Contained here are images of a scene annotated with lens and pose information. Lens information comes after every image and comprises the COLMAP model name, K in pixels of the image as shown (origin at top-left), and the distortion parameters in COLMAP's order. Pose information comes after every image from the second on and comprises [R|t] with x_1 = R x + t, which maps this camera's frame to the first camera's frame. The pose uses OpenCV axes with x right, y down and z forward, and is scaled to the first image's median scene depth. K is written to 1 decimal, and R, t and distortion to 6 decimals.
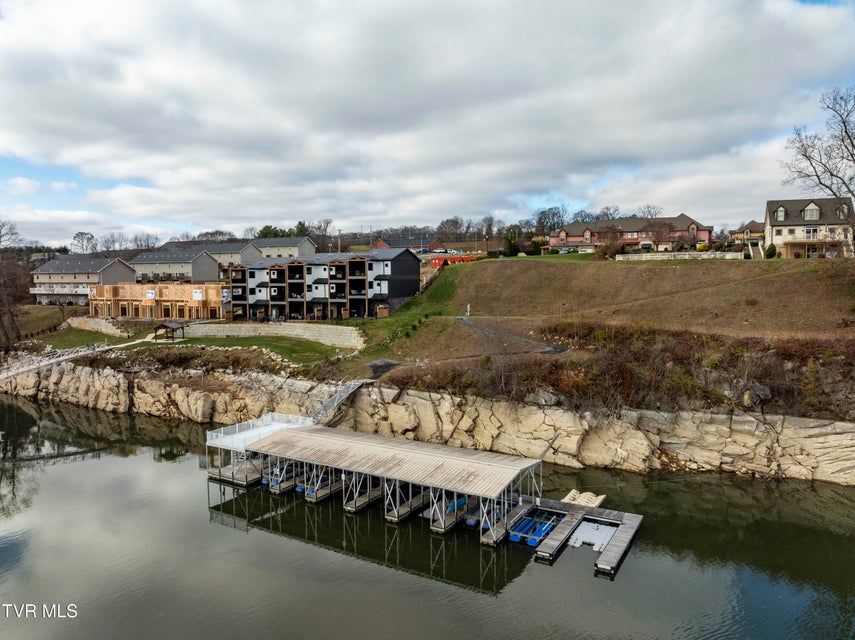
lens RADIAL K [[615.3, 0, 429.0], [0, 615.3, 340.4], [0, 0, 1]] dist [-0.018719, -0.001863]
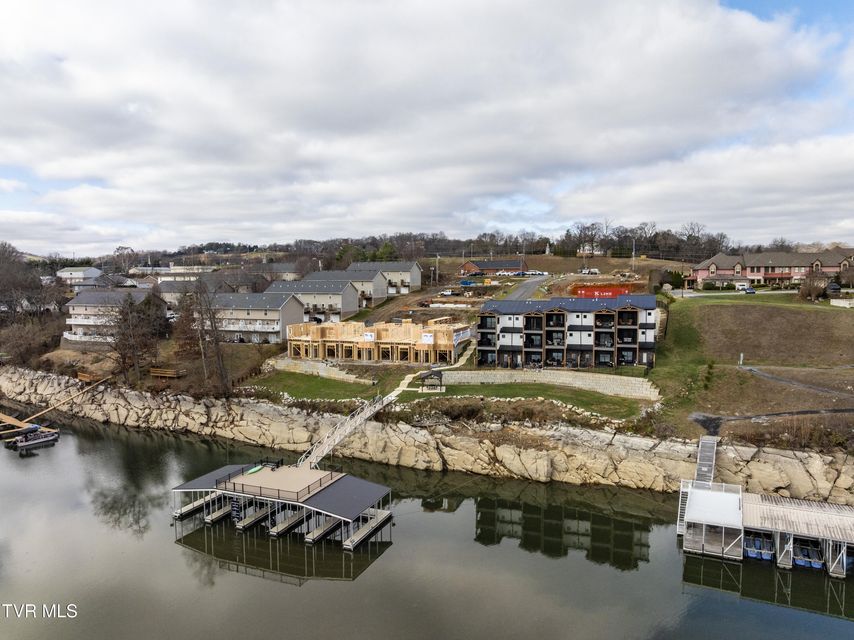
lens RADIAL K [[599.6, 0, 427.0], [0, 599.6, 320.0], [0, 0, 1]] dist [-0.029460, -0.001020]
pose [[0.997106, -0.011978, 0.075080, -0.486637], [0.013975, 0.999561, -0.026120, -0.085208], [-0.074734, 0.027094, 0.996835, 0.016646]]
